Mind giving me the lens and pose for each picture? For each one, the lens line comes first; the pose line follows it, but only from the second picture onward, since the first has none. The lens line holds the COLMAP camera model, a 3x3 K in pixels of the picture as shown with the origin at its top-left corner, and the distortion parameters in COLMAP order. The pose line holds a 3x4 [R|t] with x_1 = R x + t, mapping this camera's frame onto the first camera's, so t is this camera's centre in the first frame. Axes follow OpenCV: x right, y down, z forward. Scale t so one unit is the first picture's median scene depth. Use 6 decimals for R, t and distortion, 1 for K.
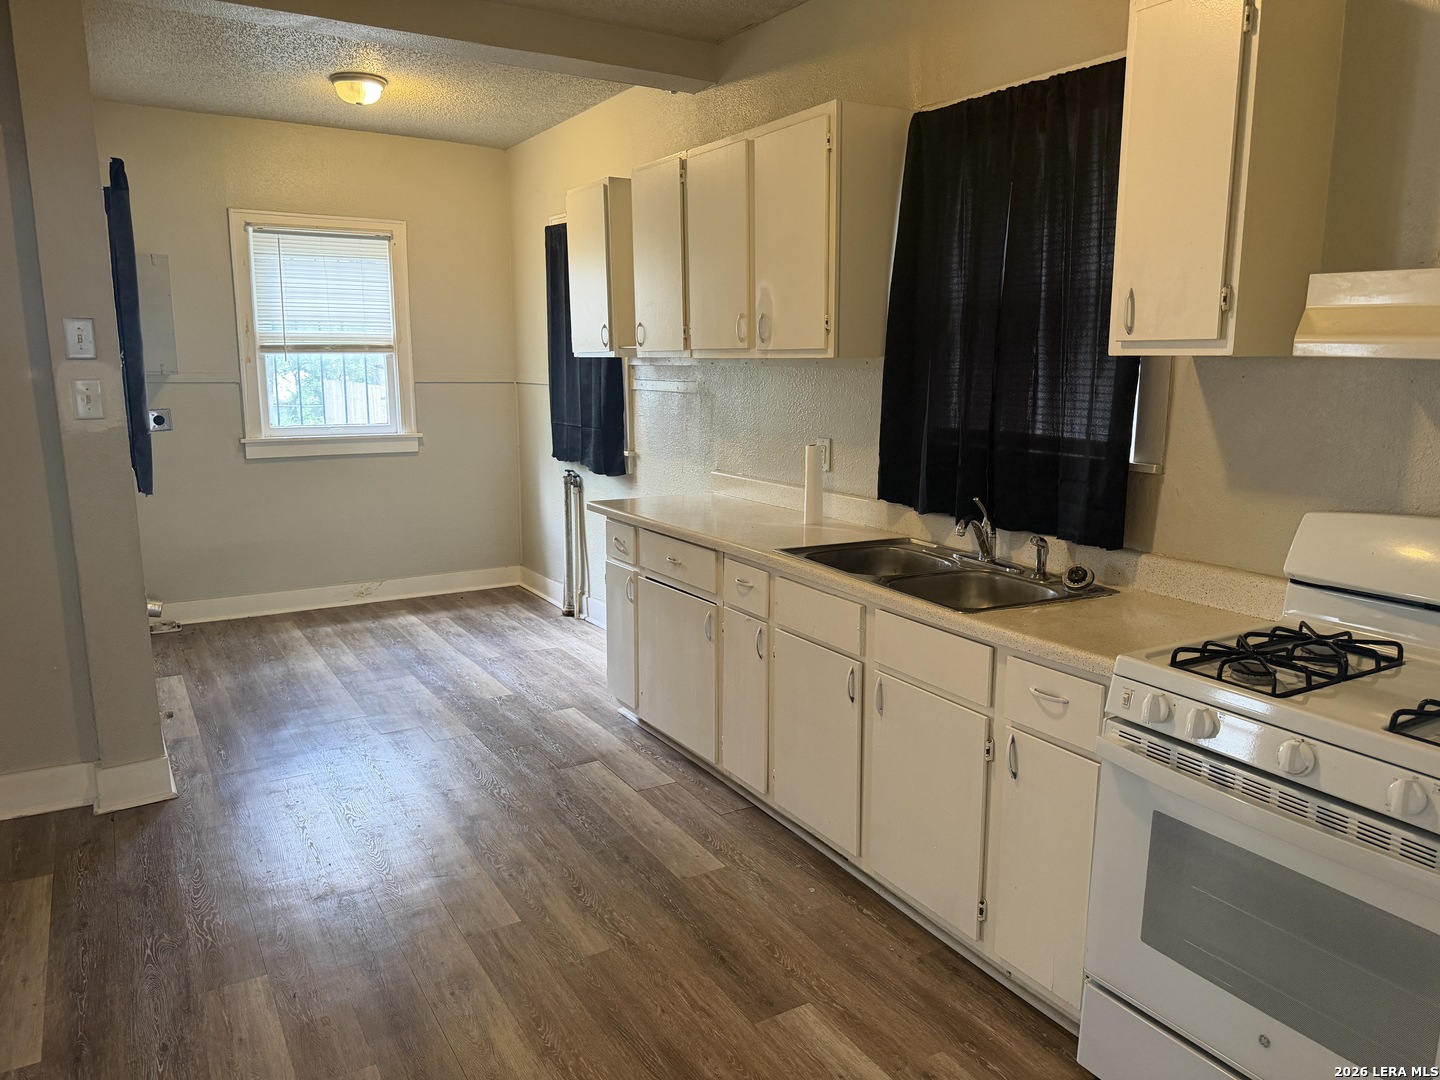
lens RADIAL K [[1036.7, 0, 719.6], [0, 1036.7, 550.1], [0, 0, 1]] dist [0.085876, -0.019842]
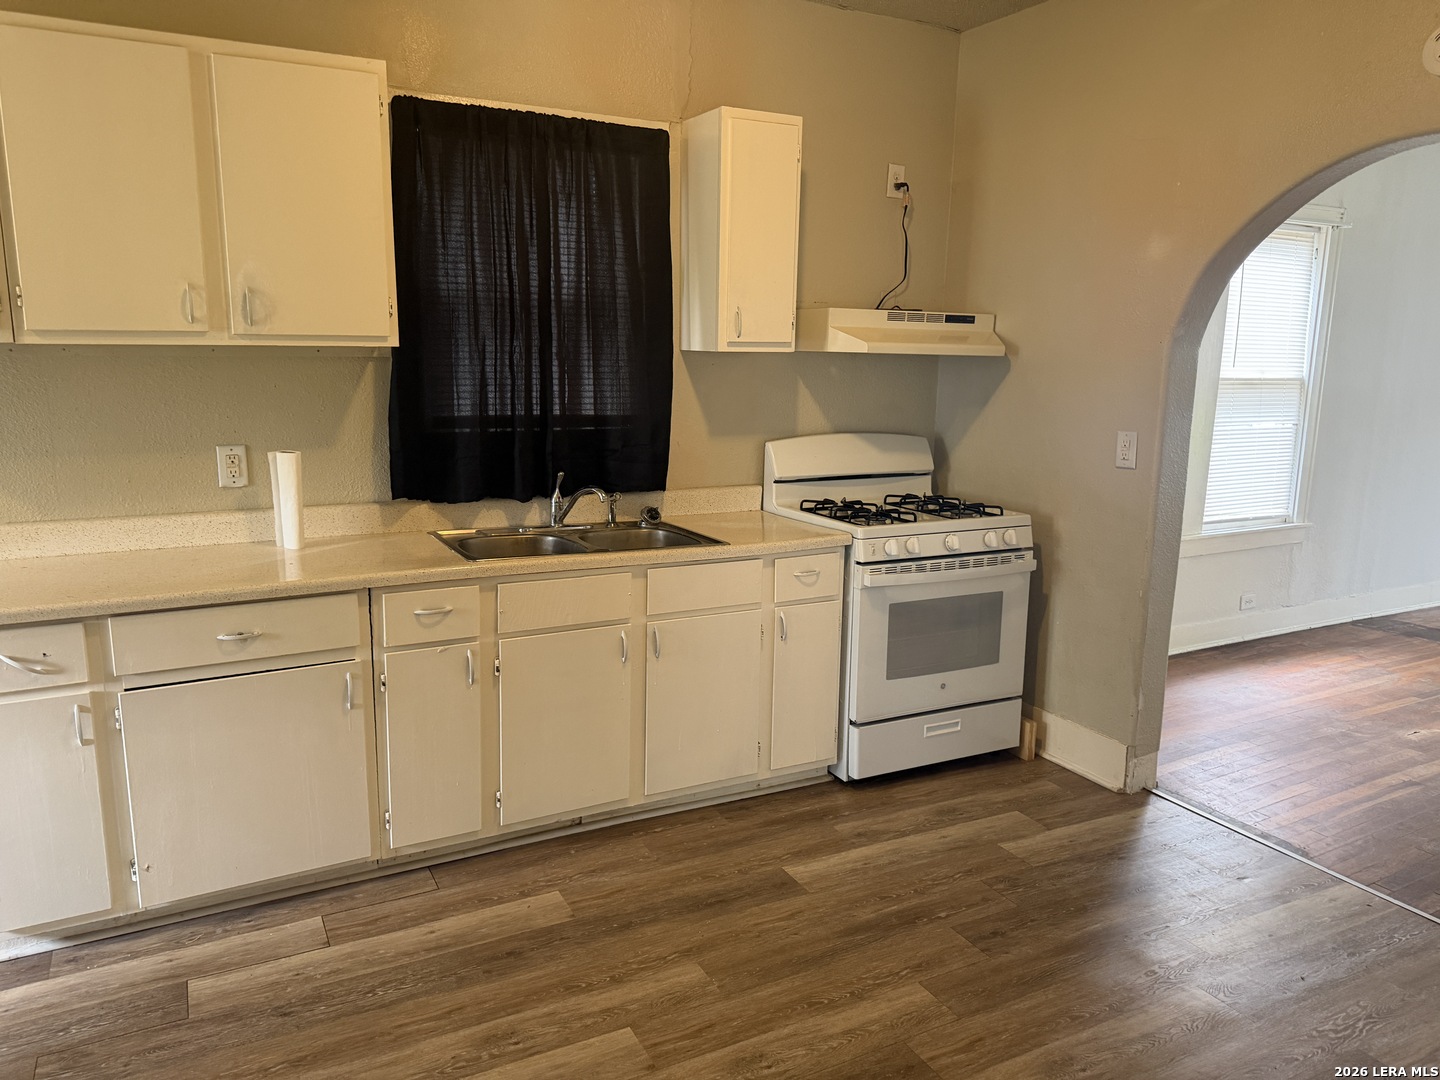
lens RADIAL K [[1036.7, 0, 716.8], [0, 1036.7, 535.6], [0, 0, 1]] dist [0.085876, -0.019842]
pose [[0.047369, -0.186913, 0.981234, -0.901242], [0.171958, 0.969197, 0.176319, -0.157907], [-0.983965, 0.160378, 0.078051, 0.771661]]
